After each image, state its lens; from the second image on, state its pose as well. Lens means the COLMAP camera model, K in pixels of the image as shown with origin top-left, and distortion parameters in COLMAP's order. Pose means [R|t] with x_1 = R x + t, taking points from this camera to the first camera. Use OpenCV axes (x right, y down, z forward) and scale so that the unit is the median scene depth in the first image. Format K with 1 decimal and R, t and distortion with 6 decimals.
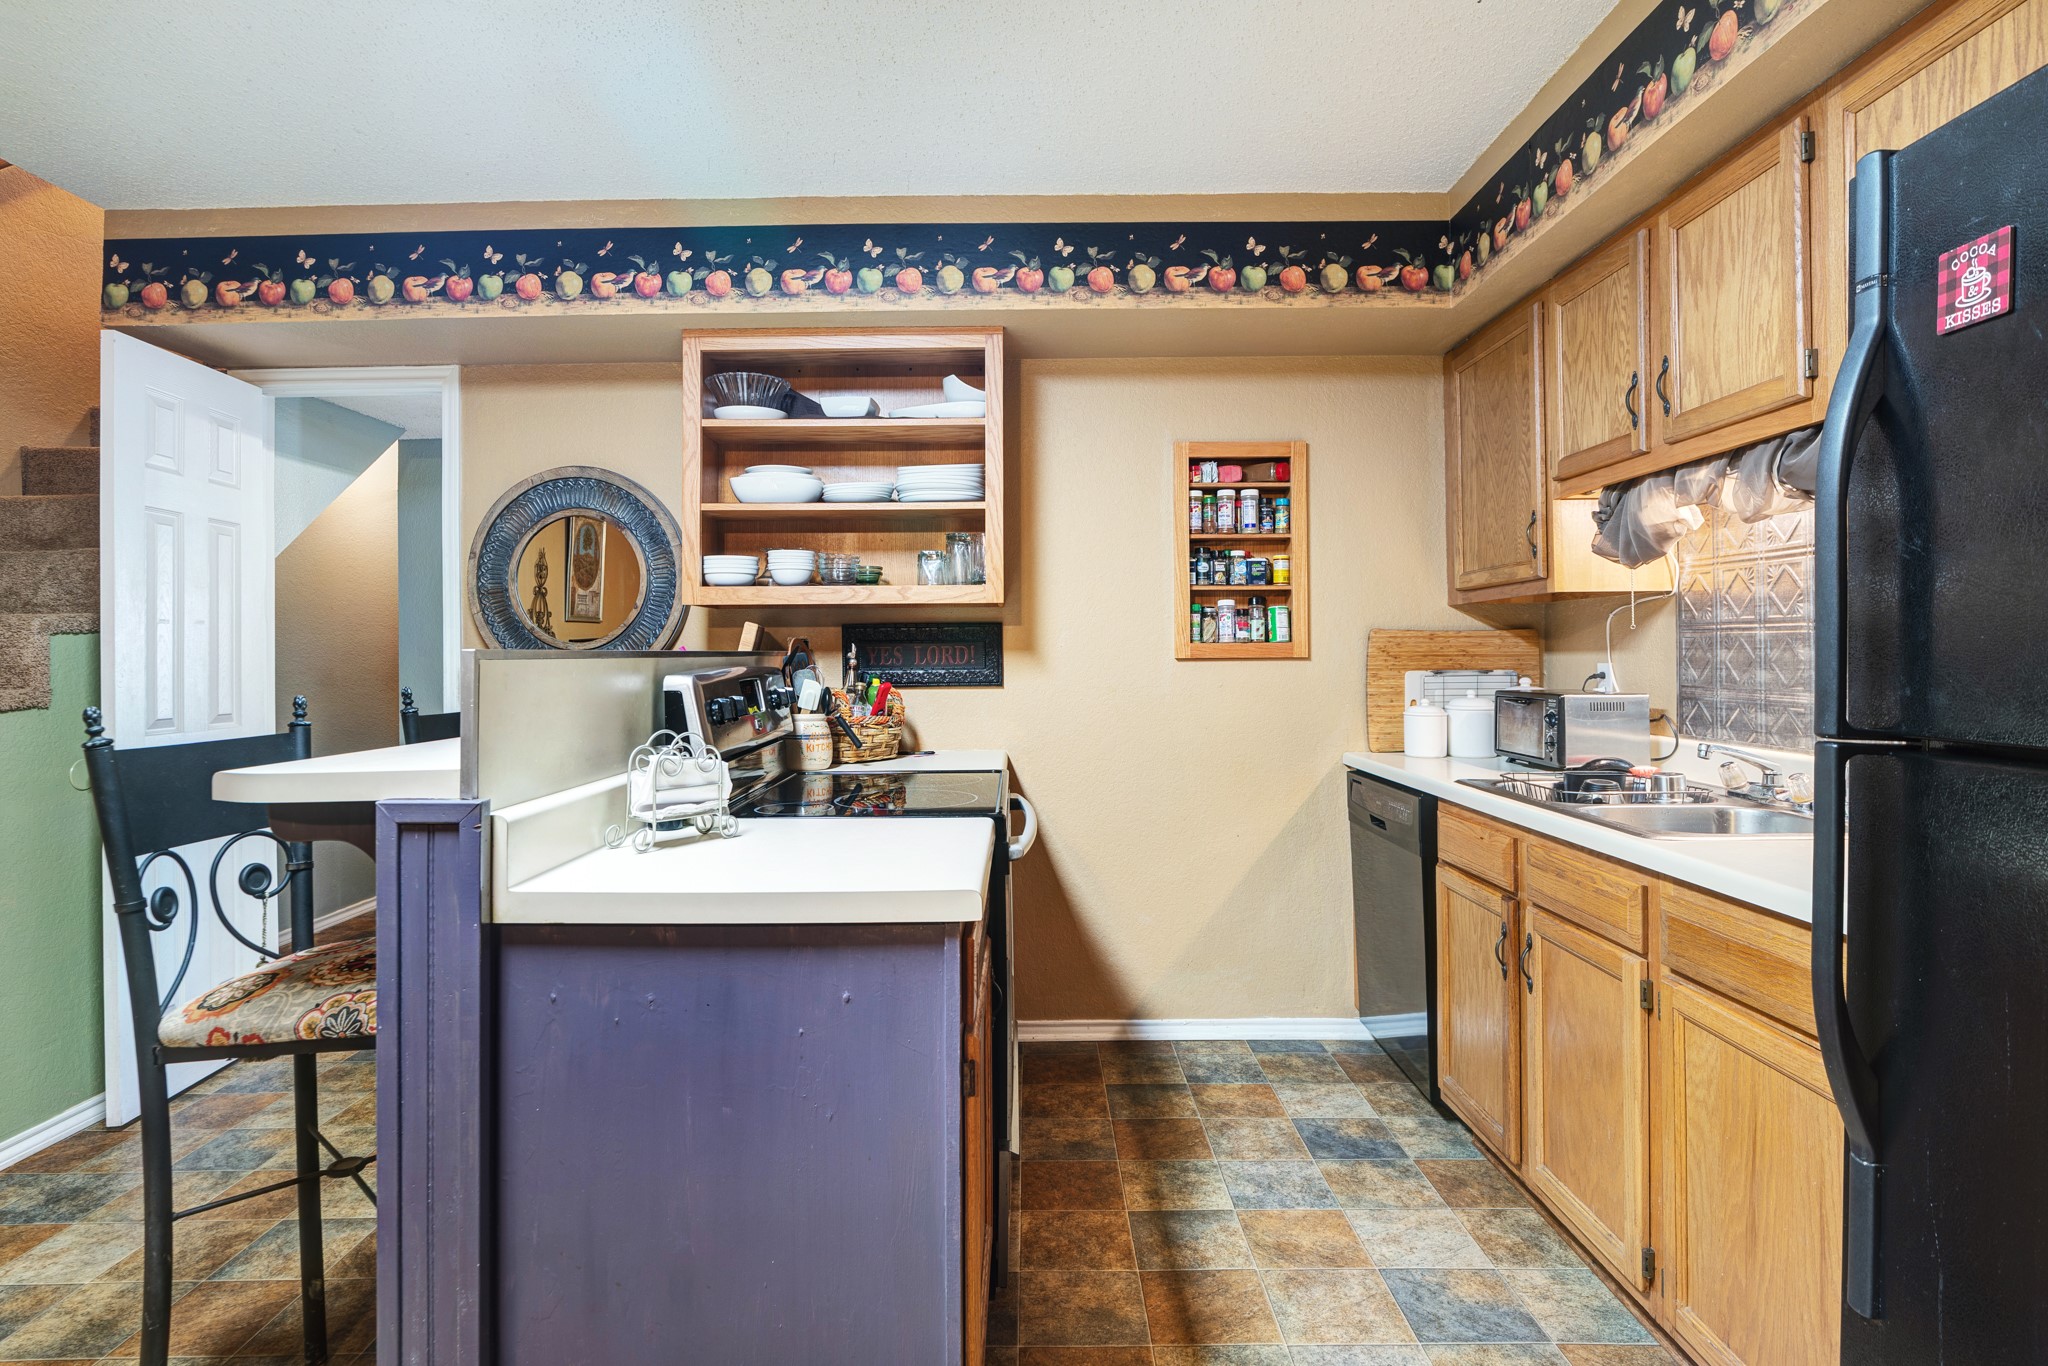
lens RADIAL K [[1102.4, 0, 1044.1], [0, 1102.4, 665.7], [0, 0, 1]] dist [-0.003099, -0.000320]
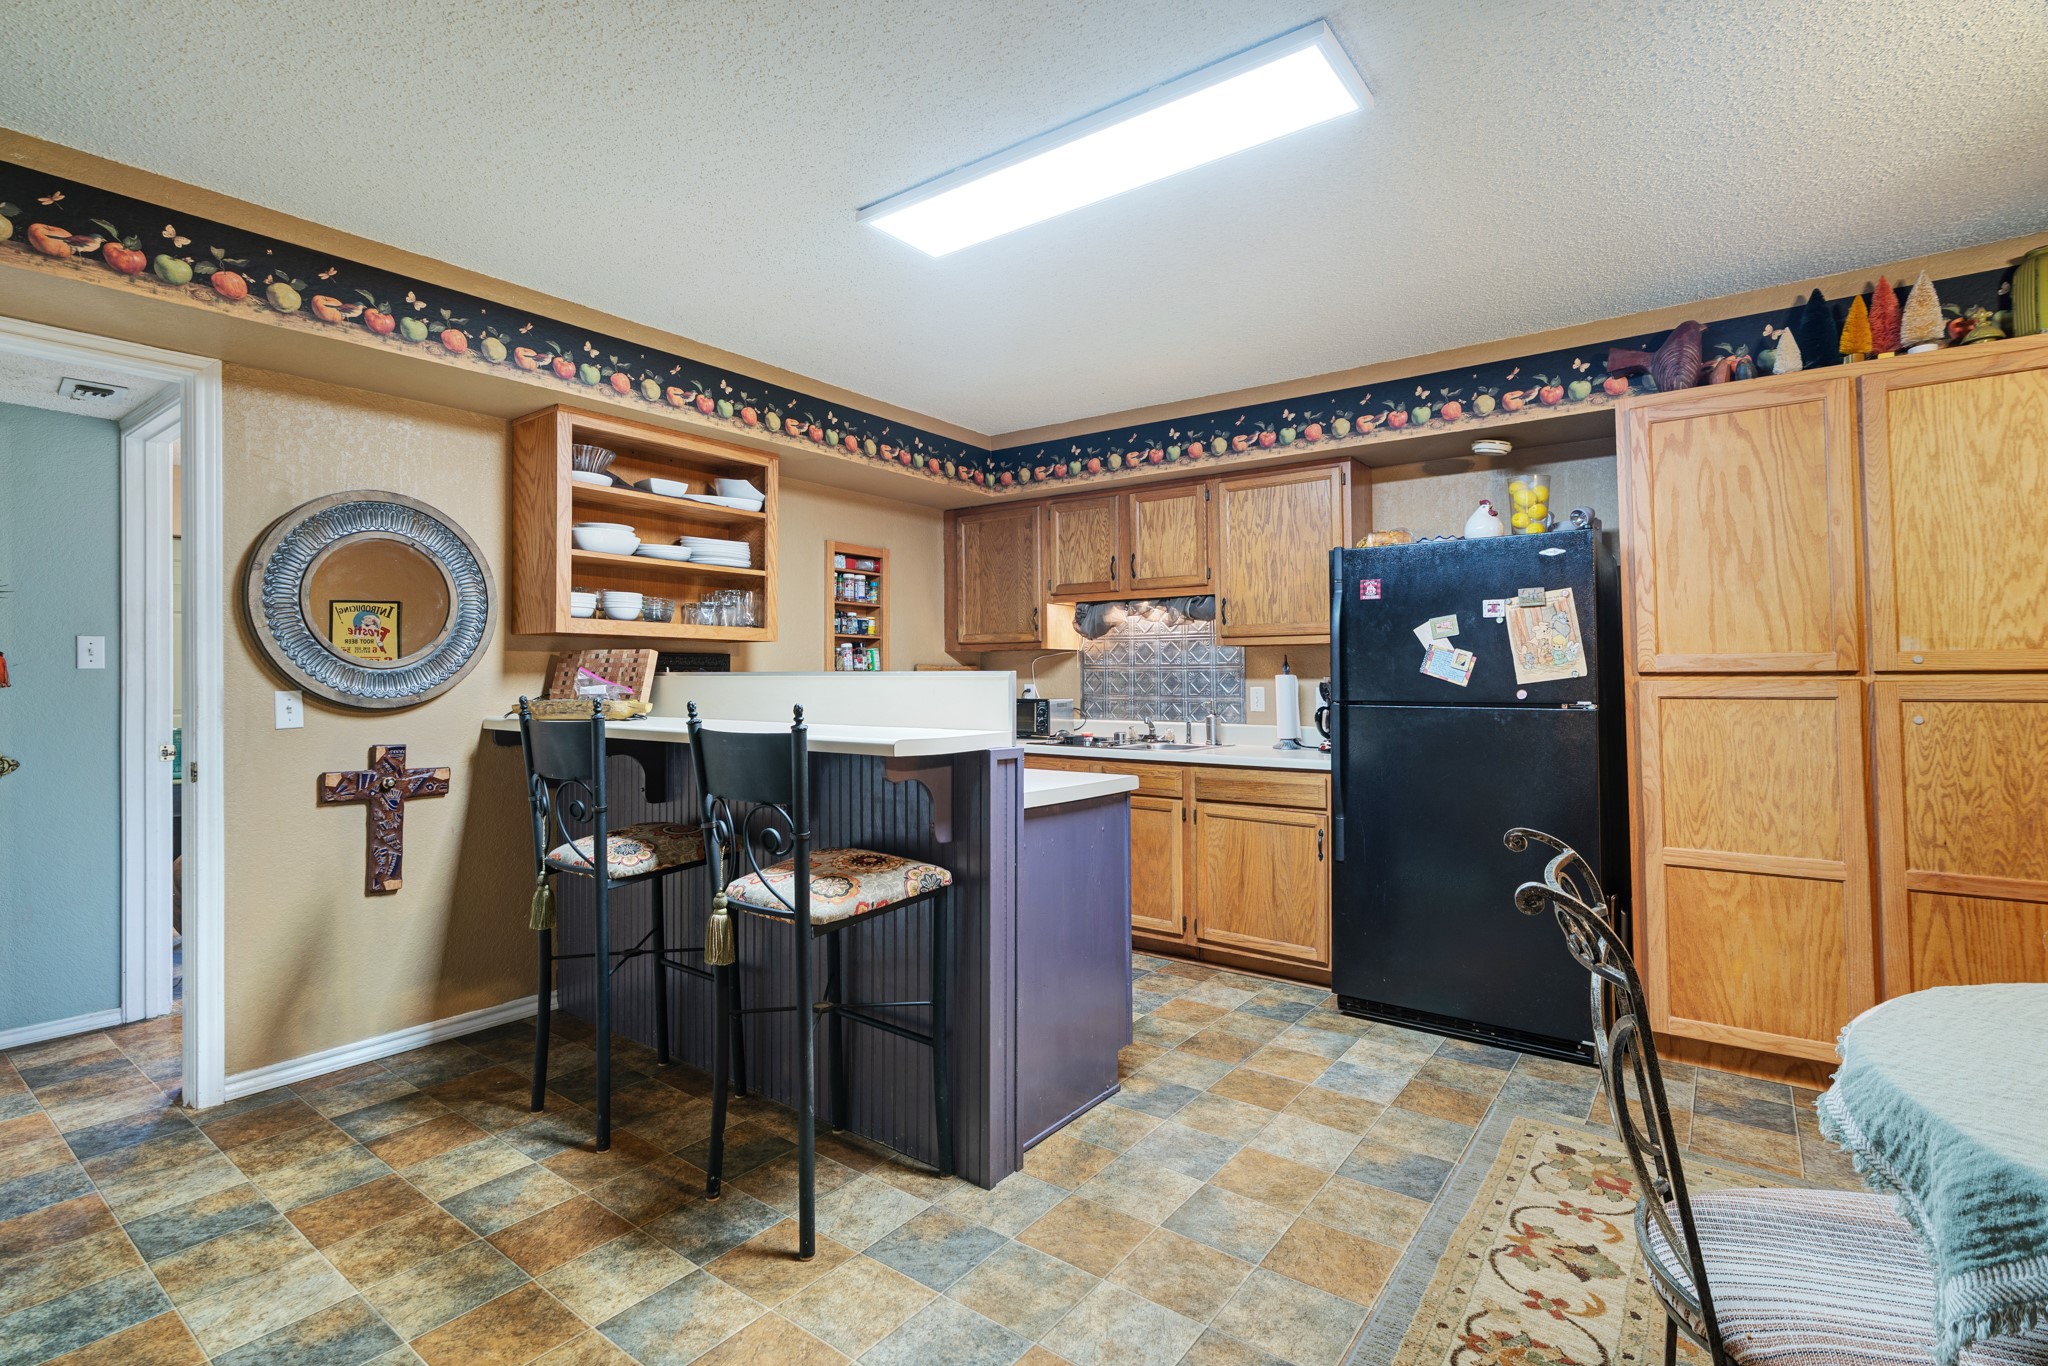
lens RADIAL K [[941.8, 0, 1034.4], [0, 941.8, 628.1], [0, 0, 1]] dist [-0.021353, 0.008560]
pose [[0.598581, 0.051689, 0.799393, -0.789490], [0.003292, 0.997749, -0.066979, 0.009960], [-0.801056, 0.042724, 0.597063, -0.019292]]
